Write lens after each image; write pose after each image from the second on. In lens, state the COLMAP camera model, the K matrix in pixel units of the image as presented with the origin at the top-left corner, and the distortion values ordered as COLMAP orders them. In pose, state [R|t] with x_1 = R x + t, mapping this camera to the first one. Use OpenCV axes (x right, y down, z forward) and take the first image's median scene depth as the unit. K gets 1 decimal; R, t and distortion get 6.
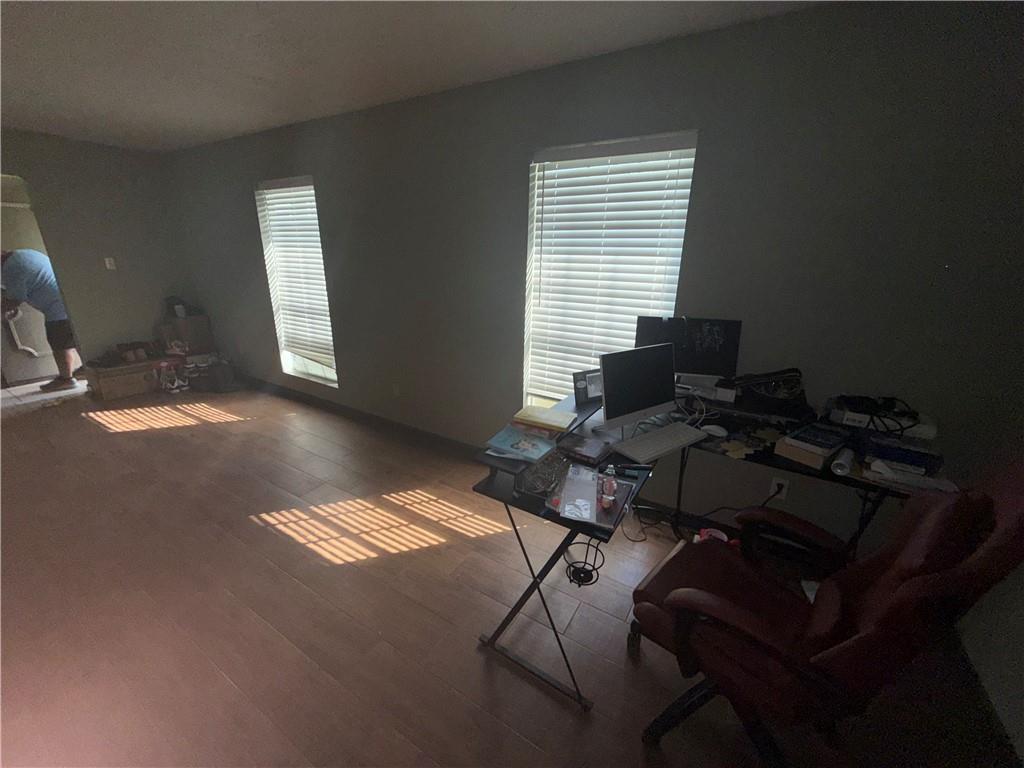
lens RADIAL K [[408.6, 0, 512.0], [0, 408.6, 384.0], [0, 0, 1]] dist [0.000940, 0.000418]
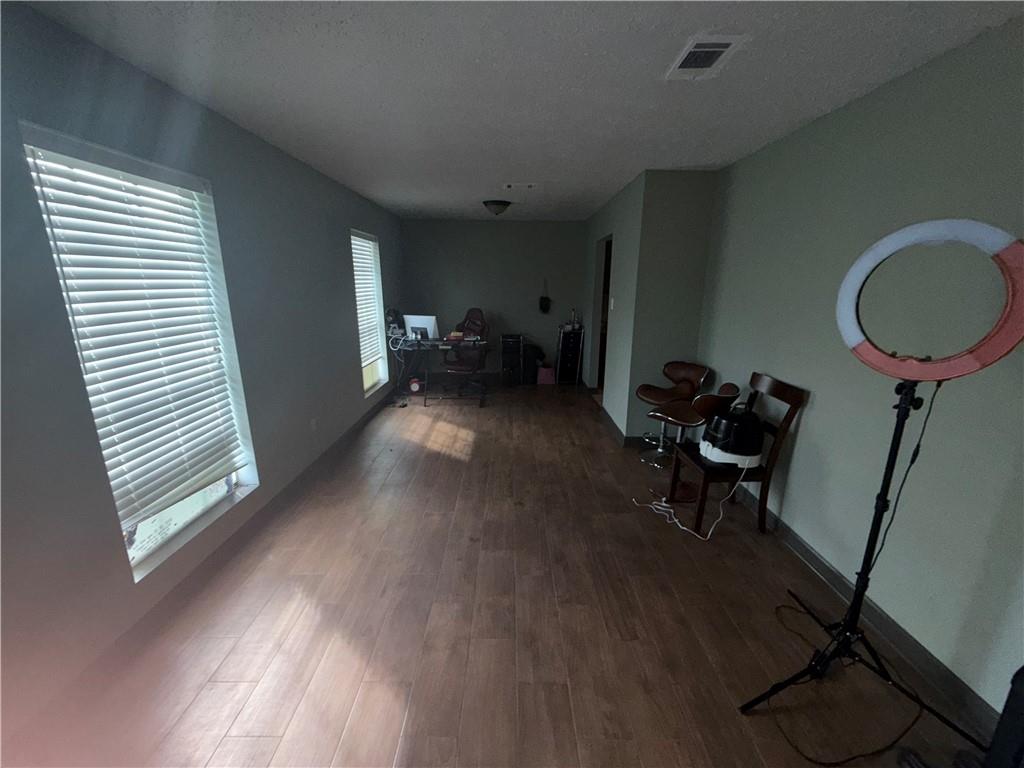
lens RADIAL K [[408.6, 0, 512.0], [0, 408.6, 384.0], [0, 0, 1]] dist [0.000940, 0.000418]
pose [[-0.526494, -0.247585, 0.813330, -1.109659], [0.208230, 0.889967, 0.405707, -0.312893], [-0.824284, 0.382962, -0.417008, 0.827304]]
